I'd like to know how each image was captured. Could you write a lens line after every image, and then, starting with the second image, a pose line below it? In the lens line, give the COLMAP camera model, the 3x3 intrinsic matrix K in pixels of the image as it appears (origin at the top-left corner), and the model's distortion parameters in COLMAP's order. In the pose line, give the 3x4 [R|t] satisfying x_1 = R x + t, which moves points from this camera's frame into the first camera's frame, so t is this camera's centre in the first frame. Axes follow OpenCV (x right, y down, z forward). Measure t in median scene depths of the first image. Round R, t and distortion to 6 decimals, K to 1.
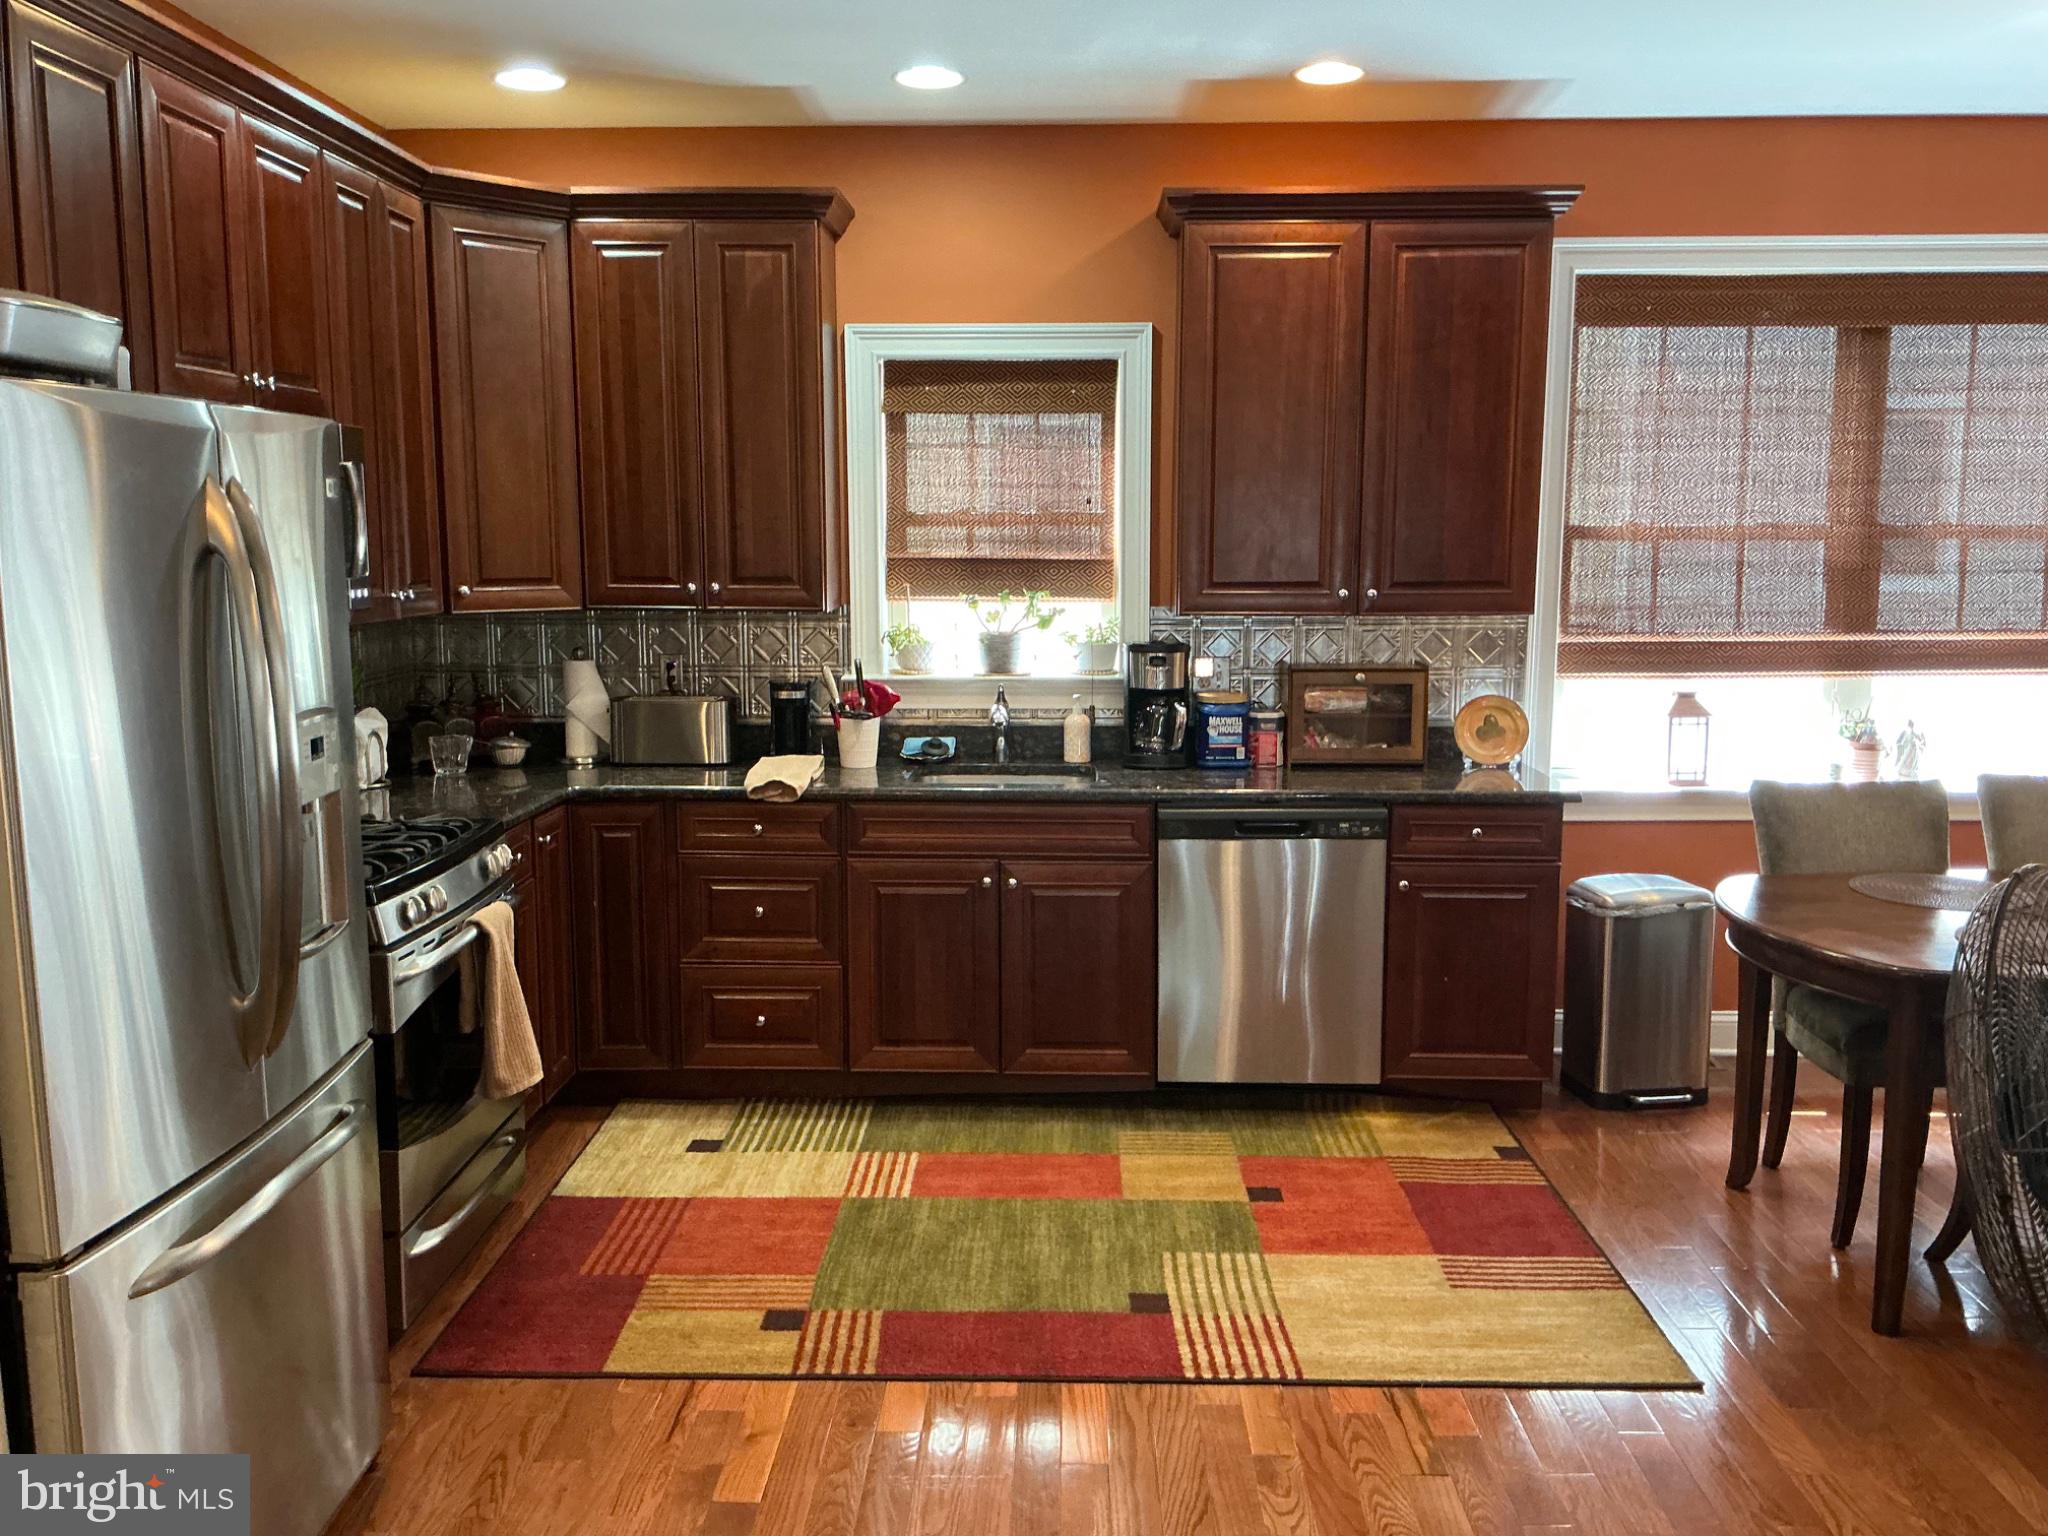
lens RADIAL K [[1679.8, 0, 1024.0], [0, 1679.8, 768.0], [0, 0, 1]] dist [0.120905, -0.259483]
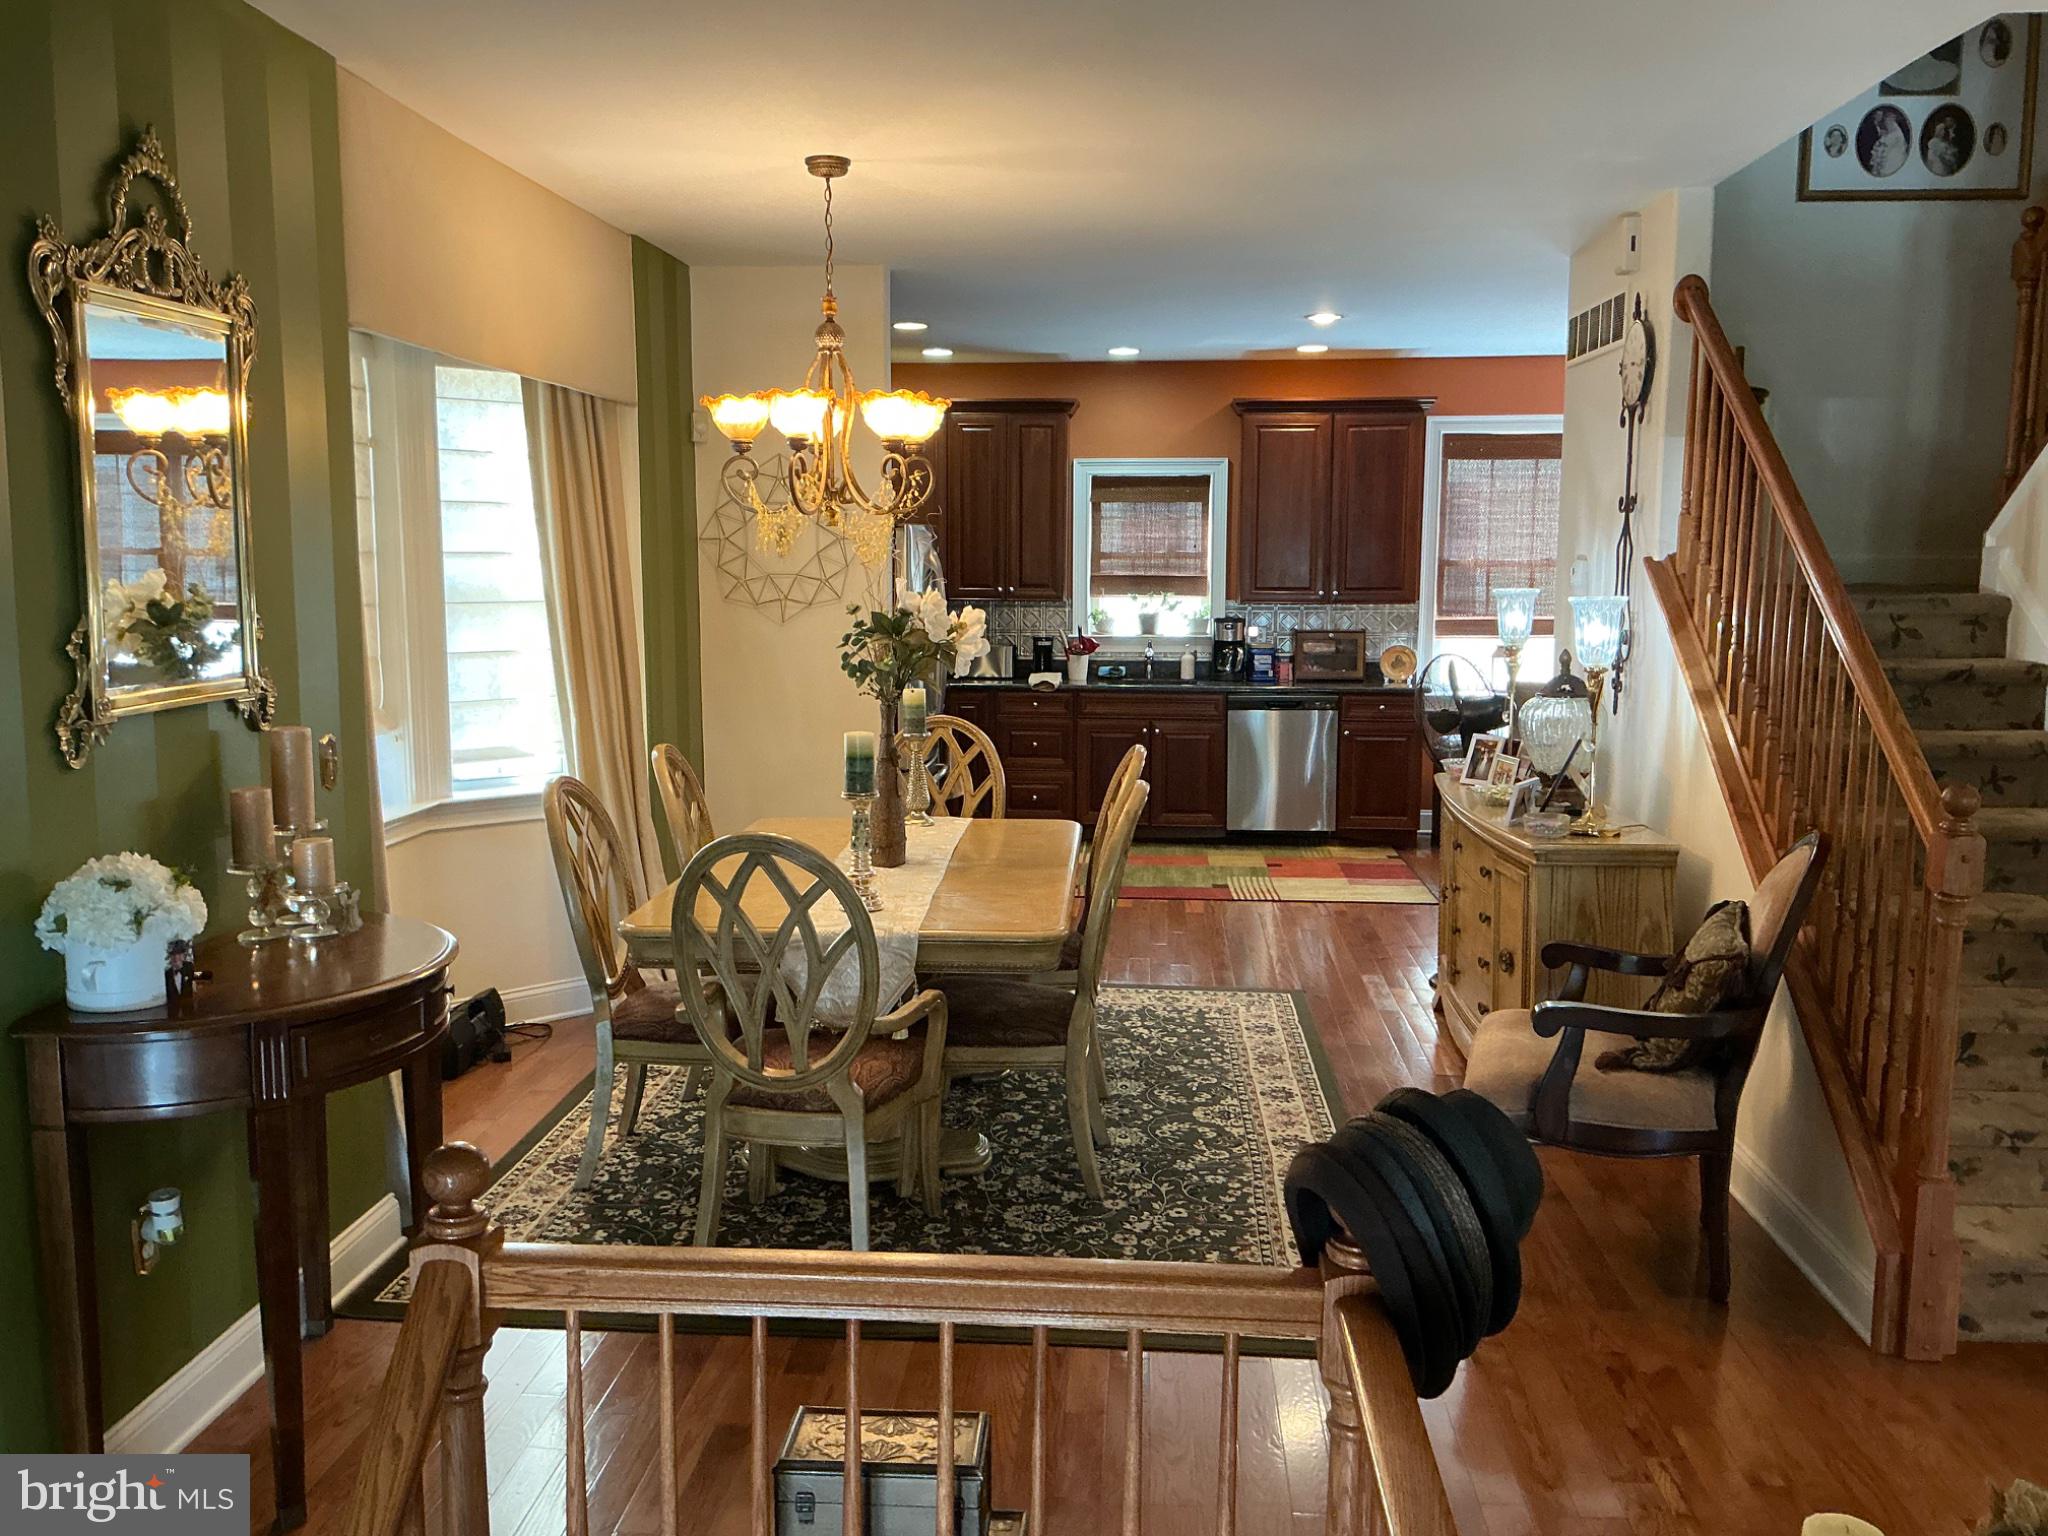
lens RADIAL K [[1679.8, 0, 1024.0], [0, 1679.8, 768.0], [0, 0, 1]] dist [0.120905, -0.259483]
pose [[0.998671, 0.008955, -0.050763, -0.060160], [-0.009538, 0.999891, -0.011261, 0.127536], [0.050657, 0.011730, 0.998647, -0.998250]]
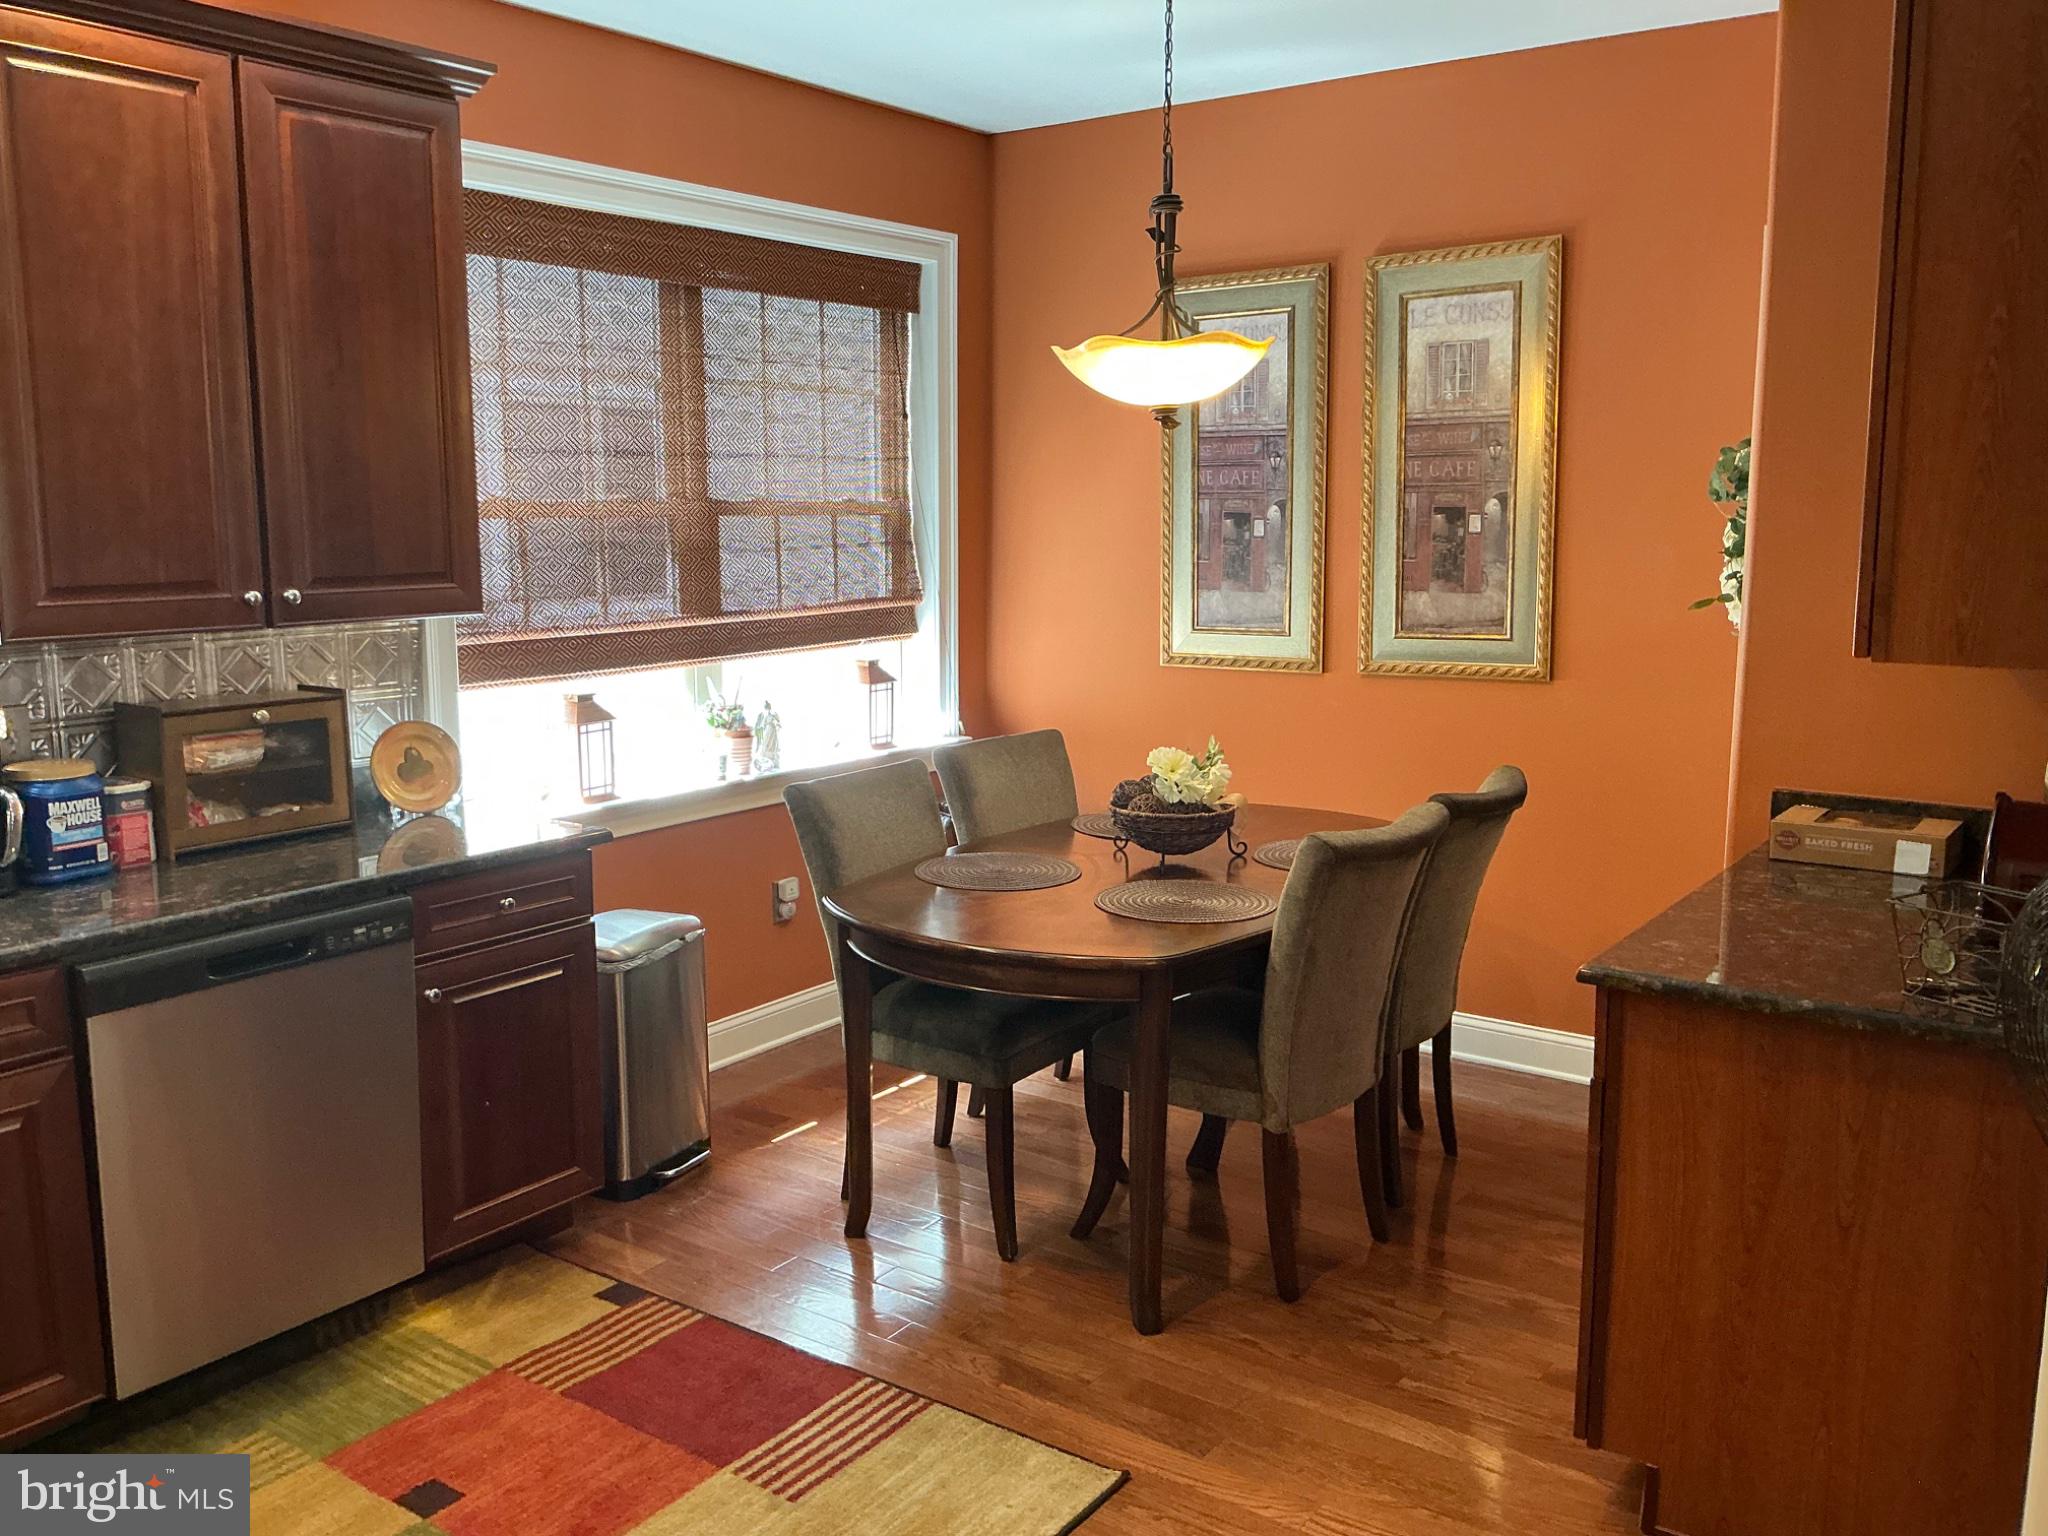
lens RADIAL K [[1679.8, 0, 1024.0], [0, 1679.8, 768.0], [0, 0, 1]] dist [0.120905, -0.259483]
pose [[0.562974, -0.129721, 0.816231, -0.197515], [0.118991, 0.990038, 0.075273, -0.047367], [-0.817864, 0.054747, 0.572802, 0.338826]]
